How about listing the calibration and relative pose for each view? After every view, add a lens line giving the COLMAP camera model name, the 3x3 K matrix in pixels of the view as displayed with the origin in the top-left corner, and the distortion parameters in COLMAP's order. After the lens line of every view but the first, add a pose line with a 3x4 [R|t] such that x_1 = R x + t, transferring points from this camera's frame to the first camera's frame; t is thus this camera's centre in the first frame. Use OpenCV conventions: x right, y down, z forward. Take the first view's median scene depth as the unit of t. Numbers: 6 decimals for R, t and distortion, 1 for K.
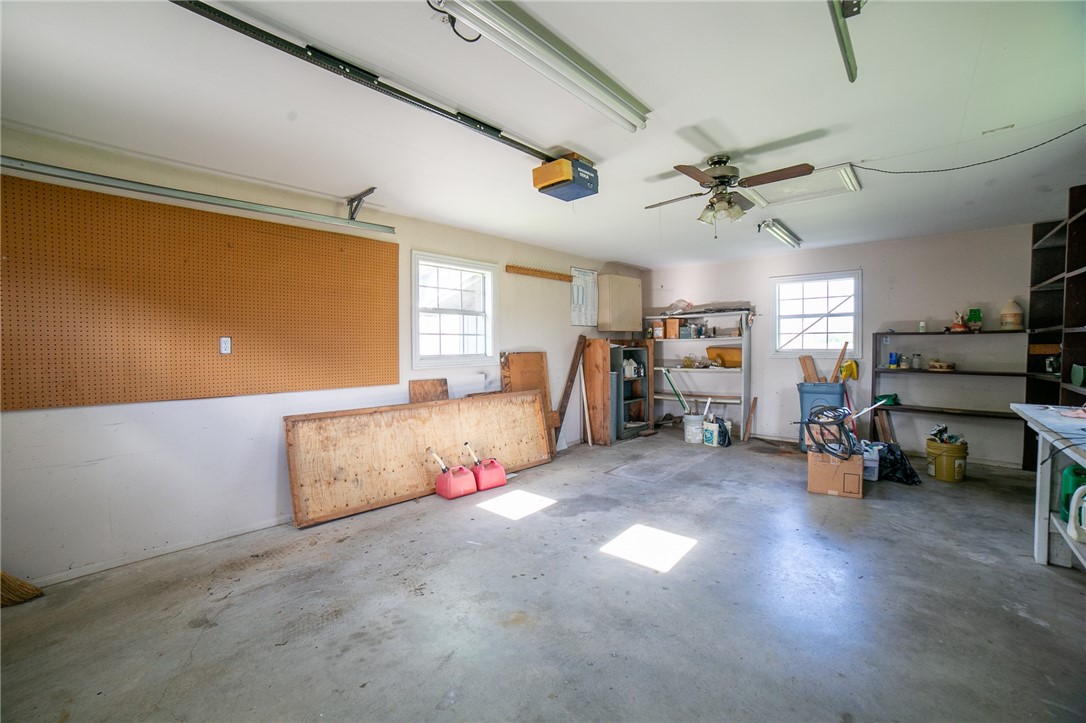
lens RADIAL K [[447.9, 0, 538.0], [0, 447.9, 358.6], [0, 0, 1]] dist [-0.101169, 0.034236]
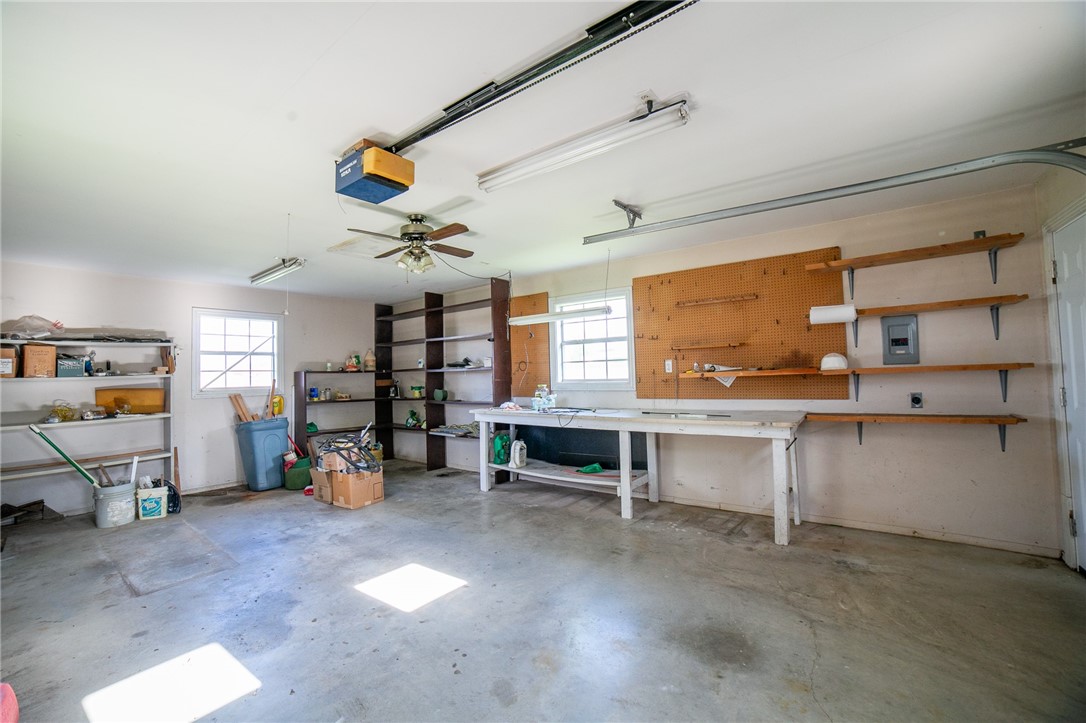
lens RADIAL K [[448.7, 0, 526.9], [0, 448.7, 356.5], [0, 0, 1]] dist [-0.101706, 0.036691]
pose [[-0.068718, 0.052084, 0.996276, -0.460317], [0.056555, 0.997234, -0.048234, -0.008581], [-0.996032, 0.053030, -0.071473, 0.489226]]
